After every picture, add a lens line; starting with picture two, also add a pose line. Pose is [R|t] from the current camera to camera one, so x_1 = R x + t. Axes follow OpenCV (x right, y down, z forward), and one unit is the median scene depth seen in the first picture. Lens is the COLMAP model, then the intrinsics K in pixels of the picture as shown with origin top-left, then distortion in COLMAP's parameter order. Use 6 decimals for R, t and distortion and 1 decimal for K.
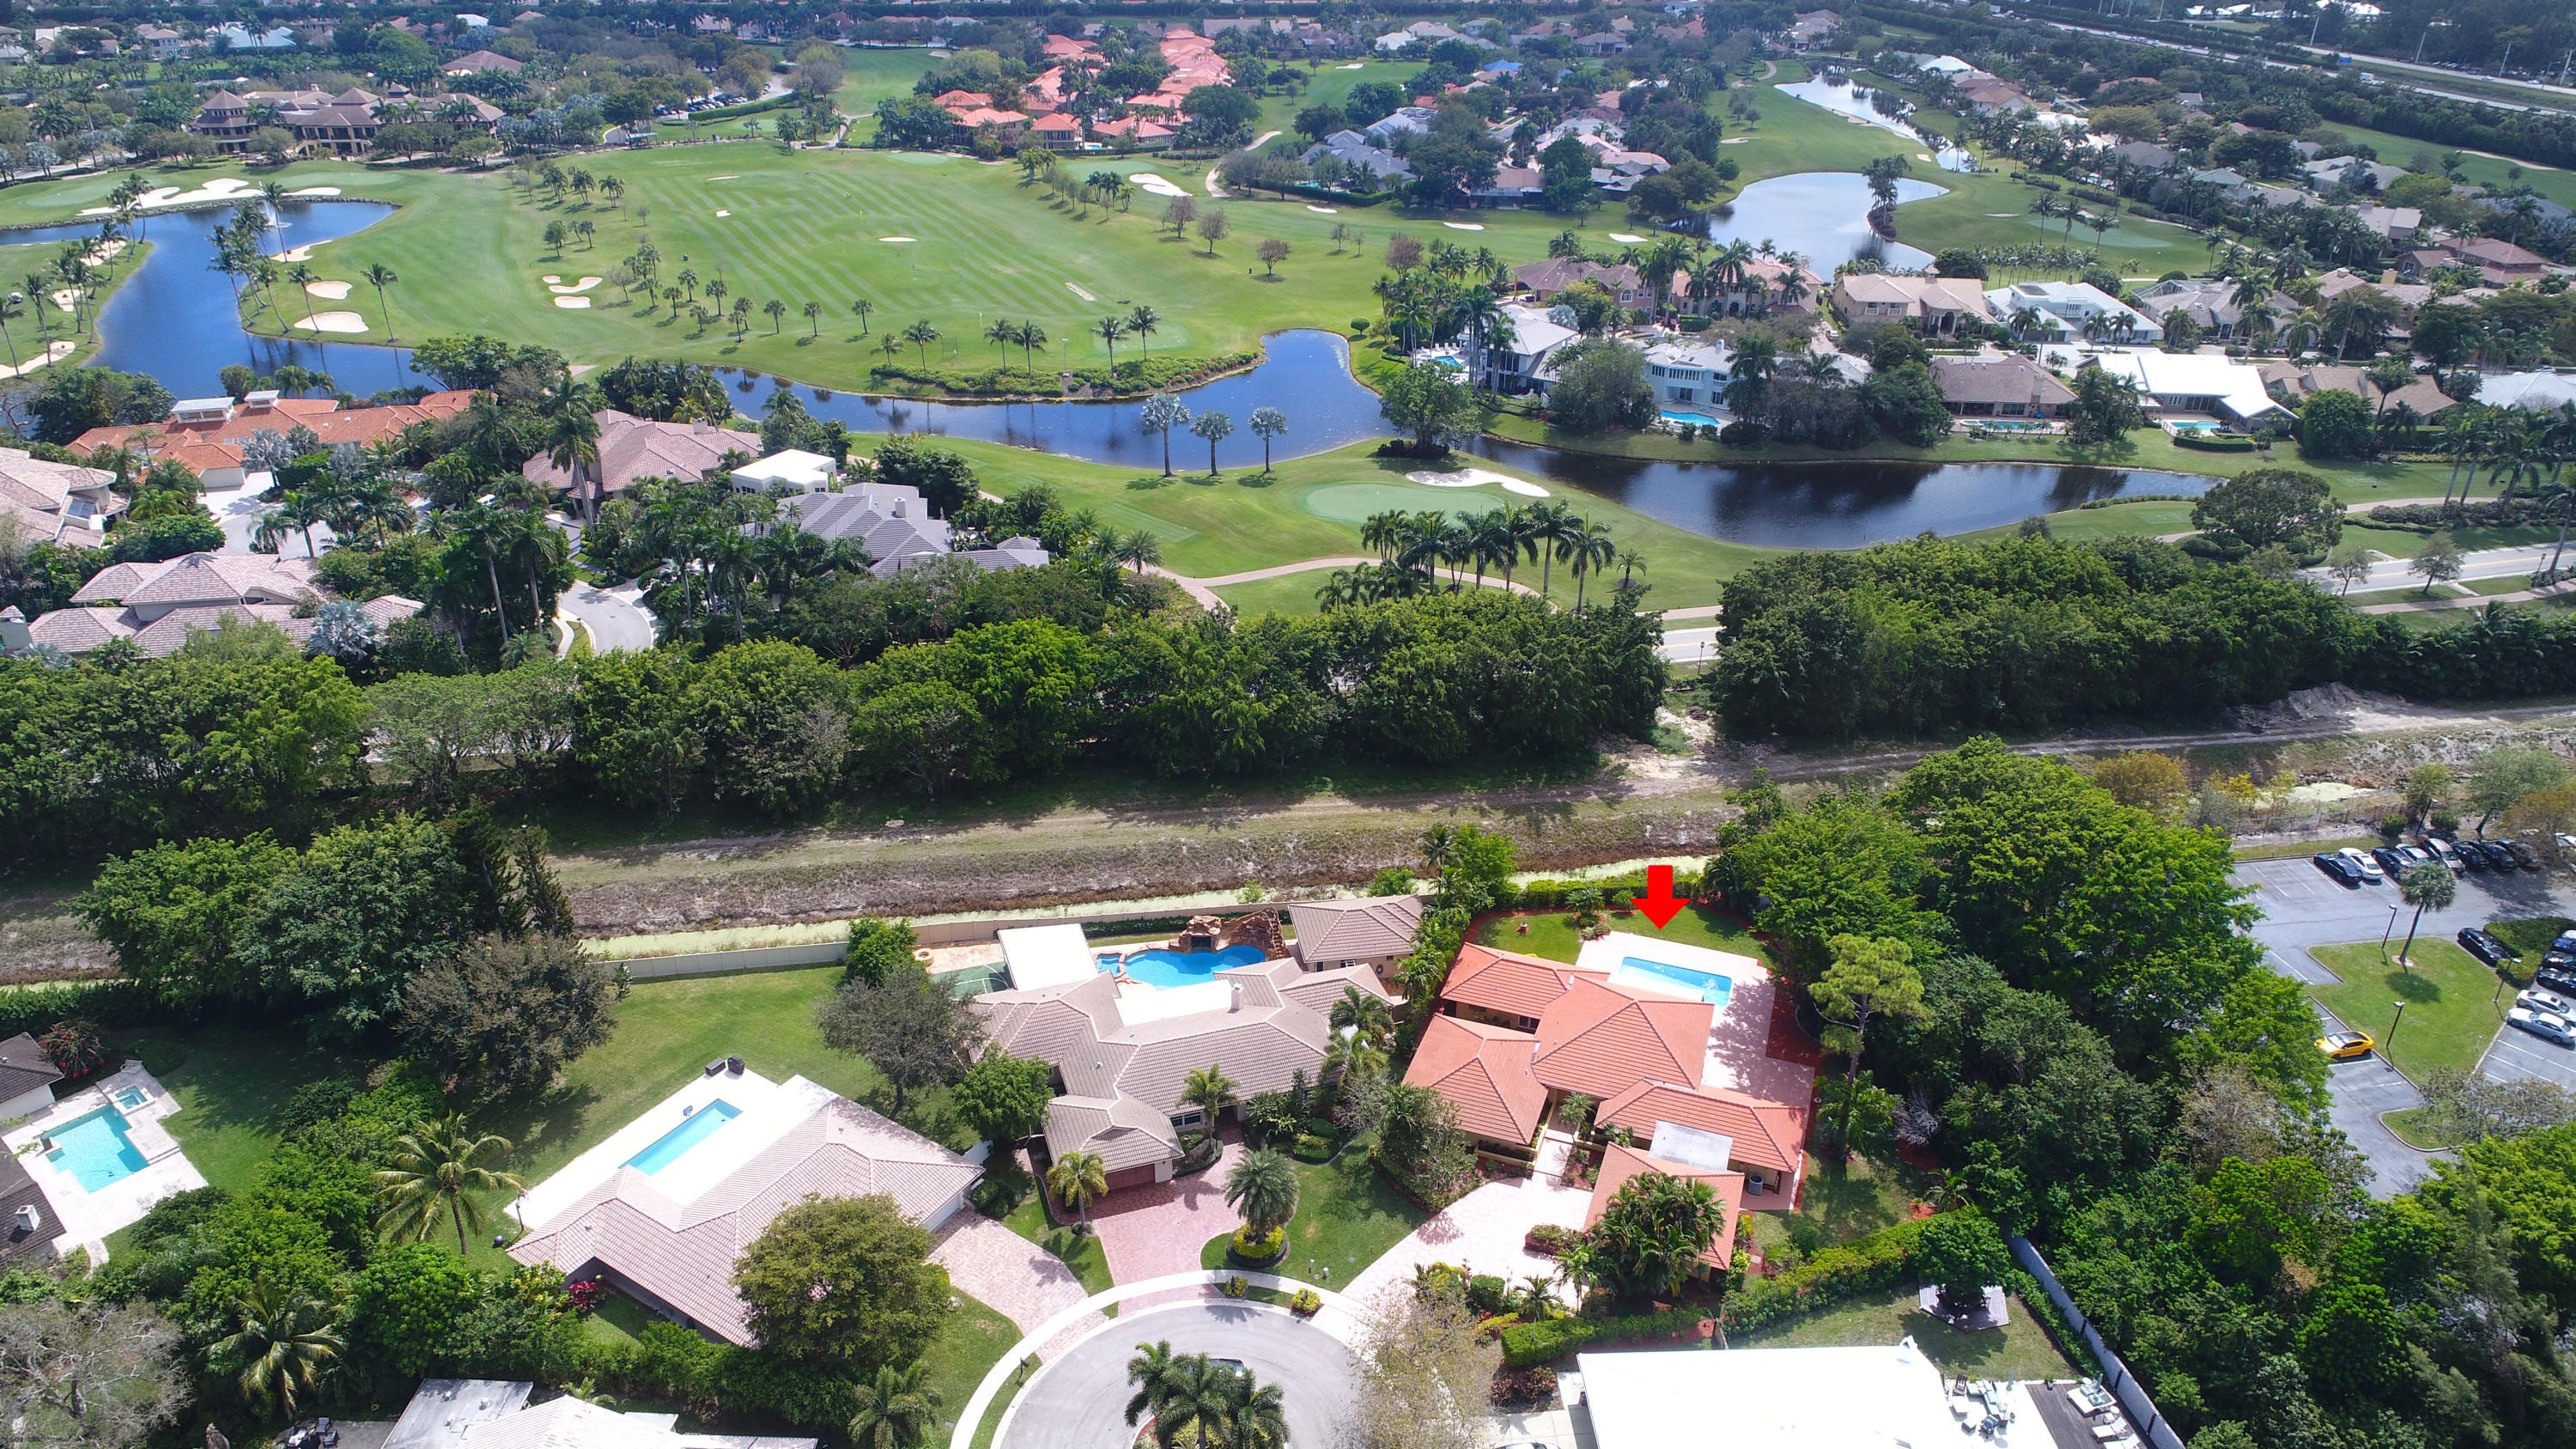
lens RADIAL K [[1716.8, 0, 1287.9], [0, 1716.8, 717.5], [0, 0, 1]] dist [-0.000511, -0.001031]
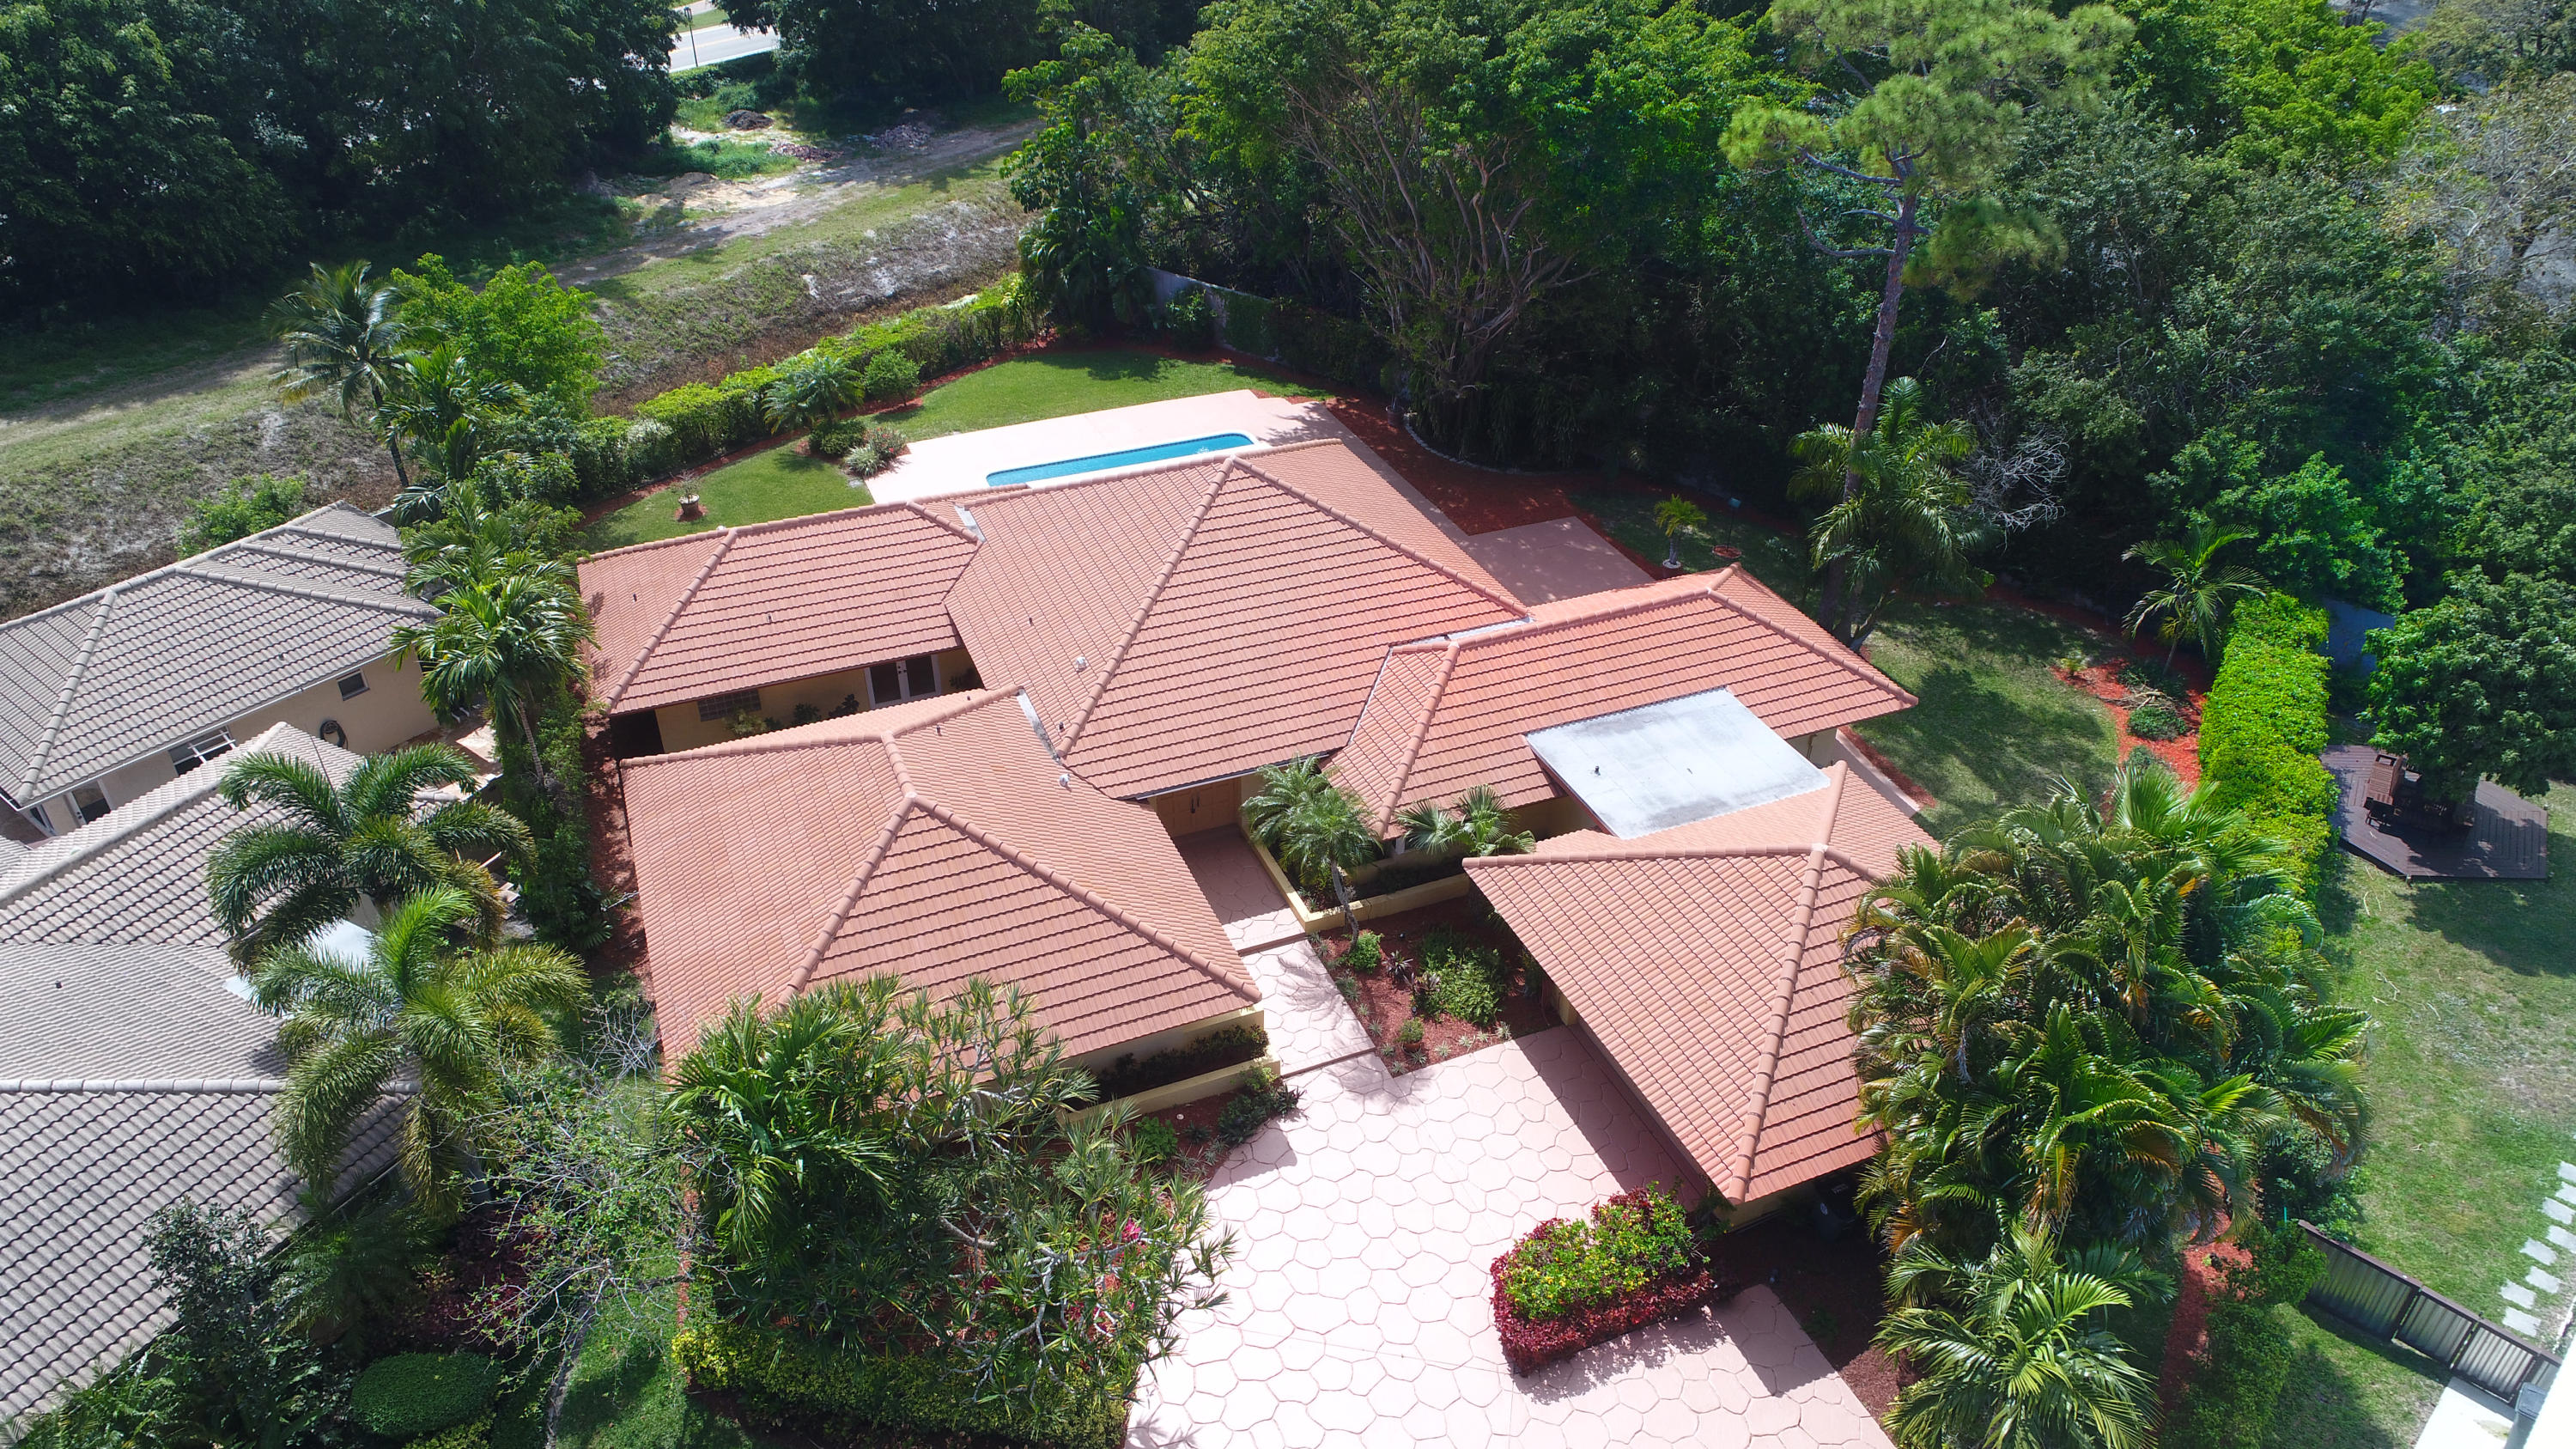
lens RADIAL K [[1716.8, 0, 1291.6], [0, 1716.8, 730.1], [0, 0, 1]] dist [-0.000511, -0.001031]
pose [[0.736575, -0.379018, 0.560182, 0.010430], [0.306503, 0.925360, 0.223081, 0.127801], [-0.602921, 0.007382, 0.797767, 0.655526]]
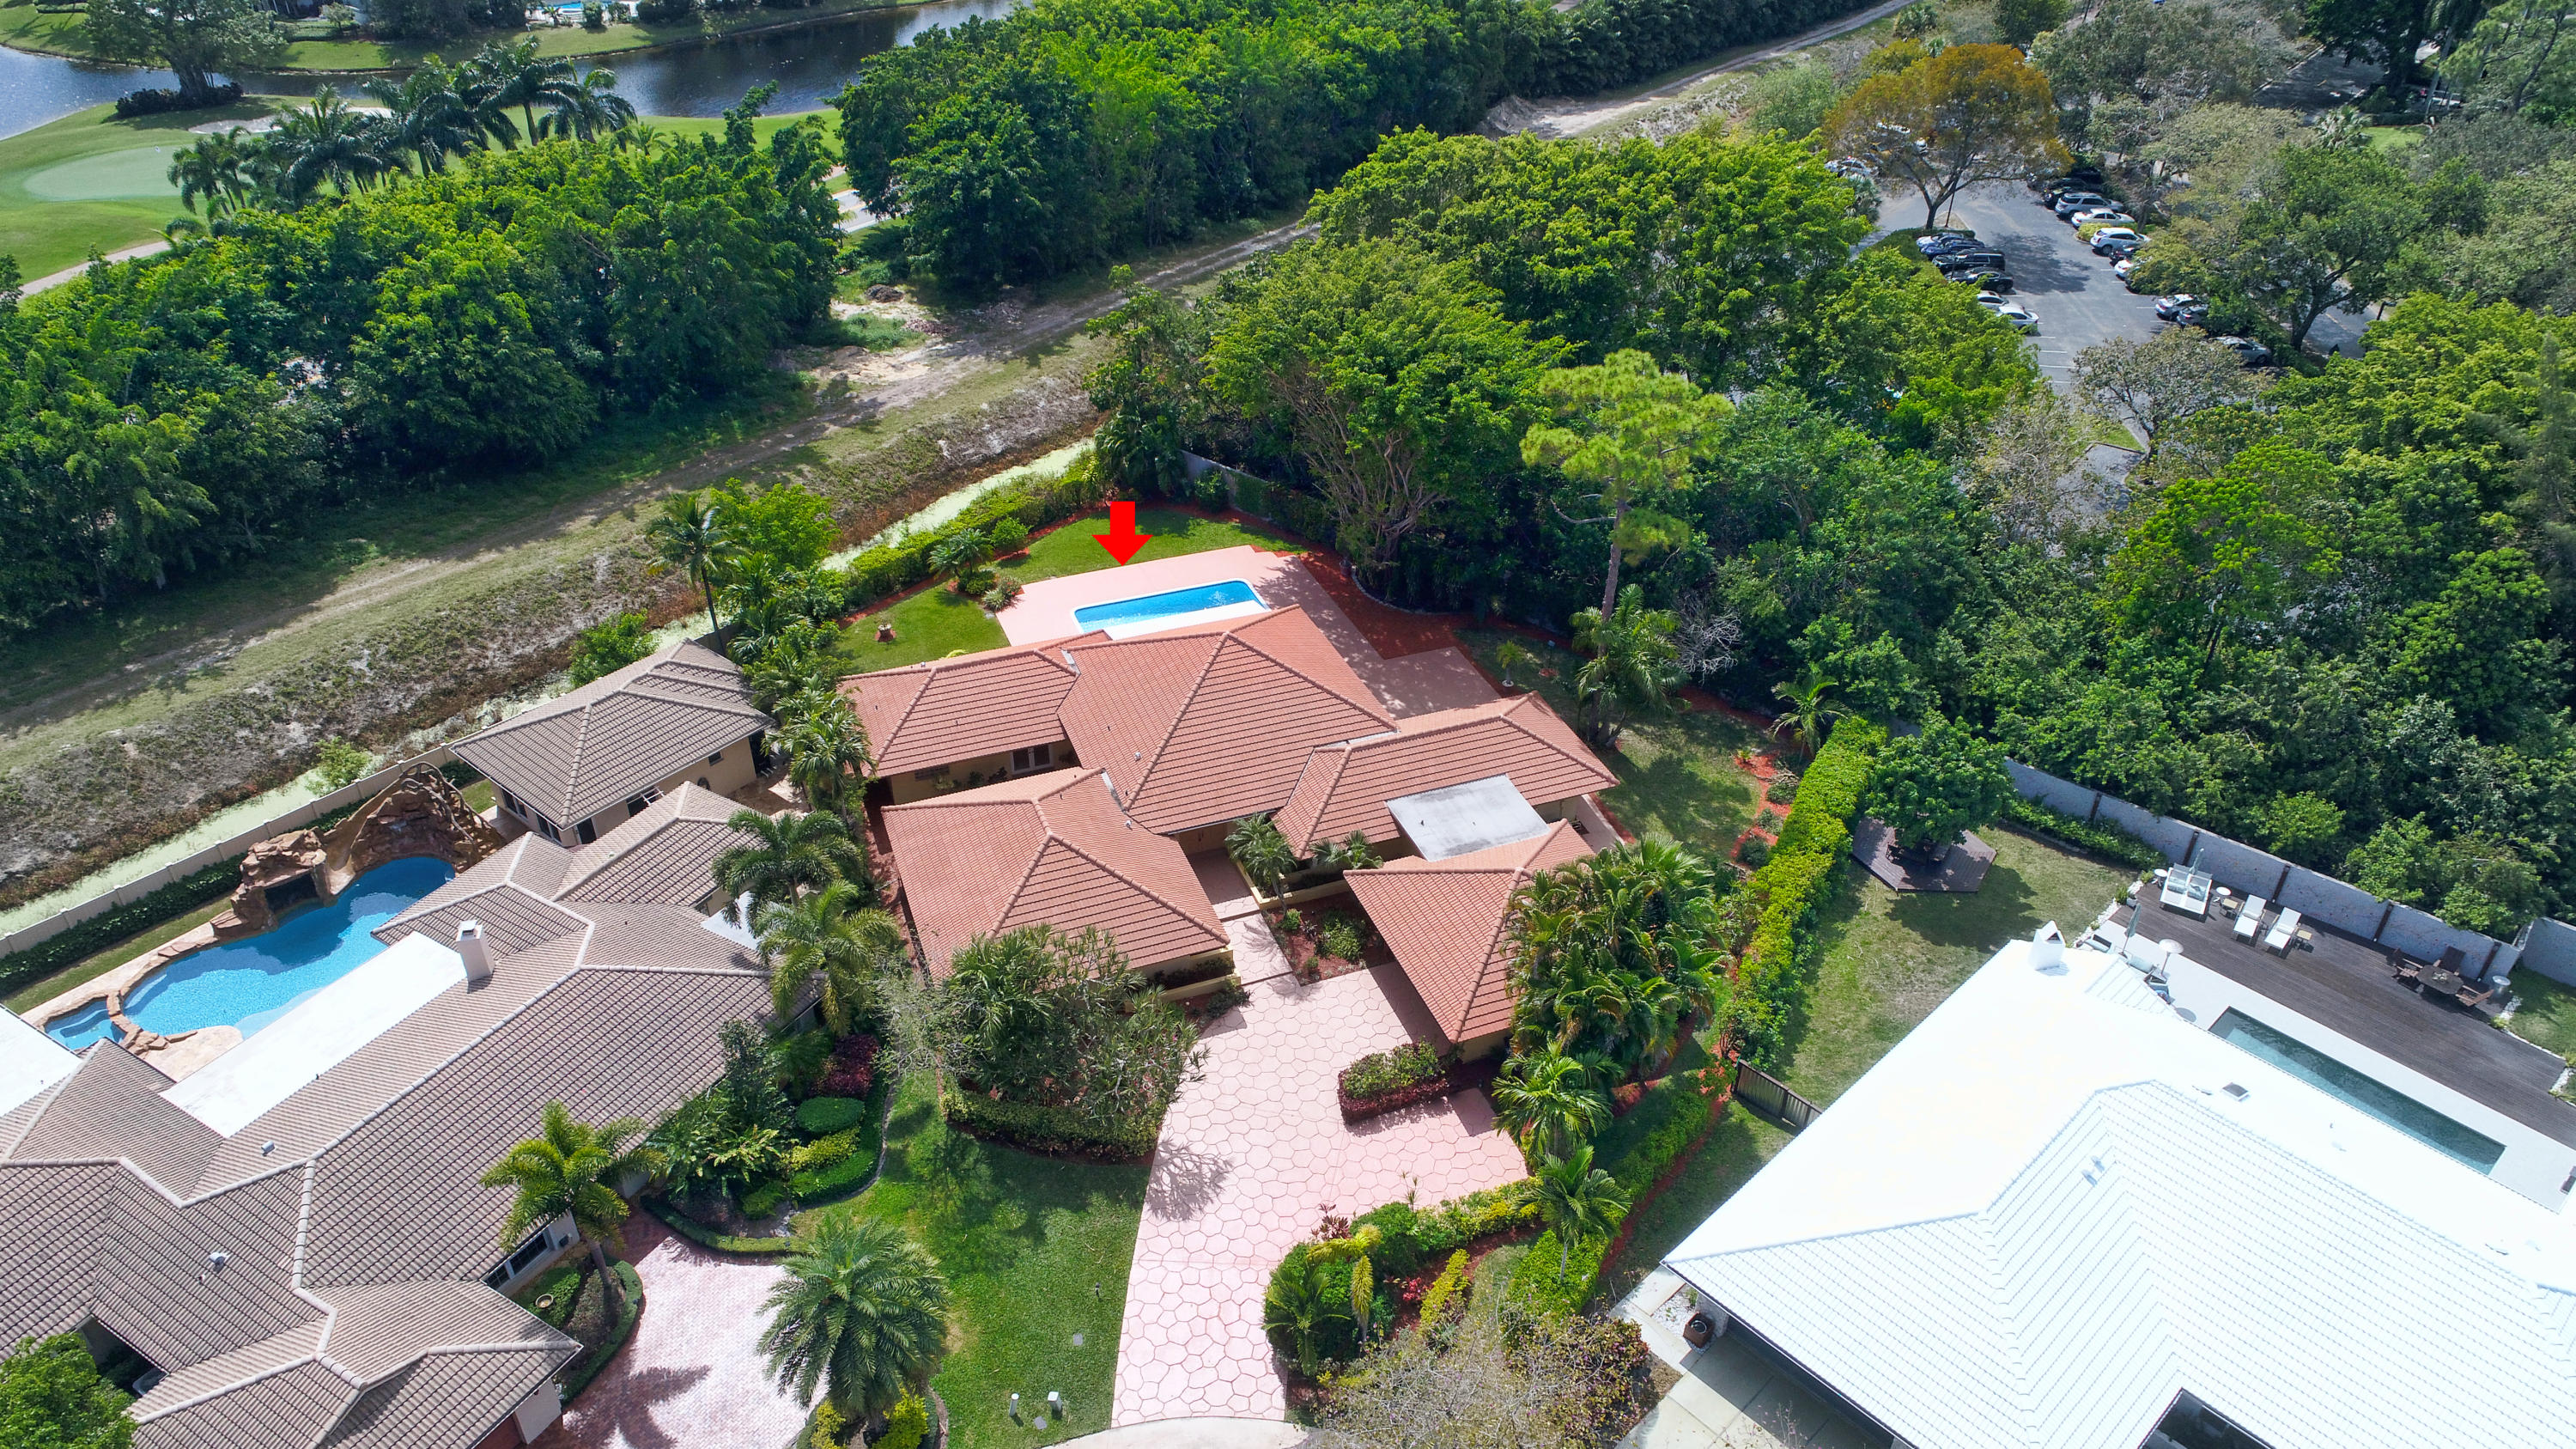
lens RADIAL K [[1716.8, 0, 1290.0], [0, 1716.8, 729.5], [0, 0, 1]] dist [-0.000511, -0.001031]
pose [[0.754921, -0.370480, 0.541145, -0.081103], [0.297406, 0.928822, 0.220998, 0.069359], [-0.584503, -0.005897, 0.811370, 0.481260]]
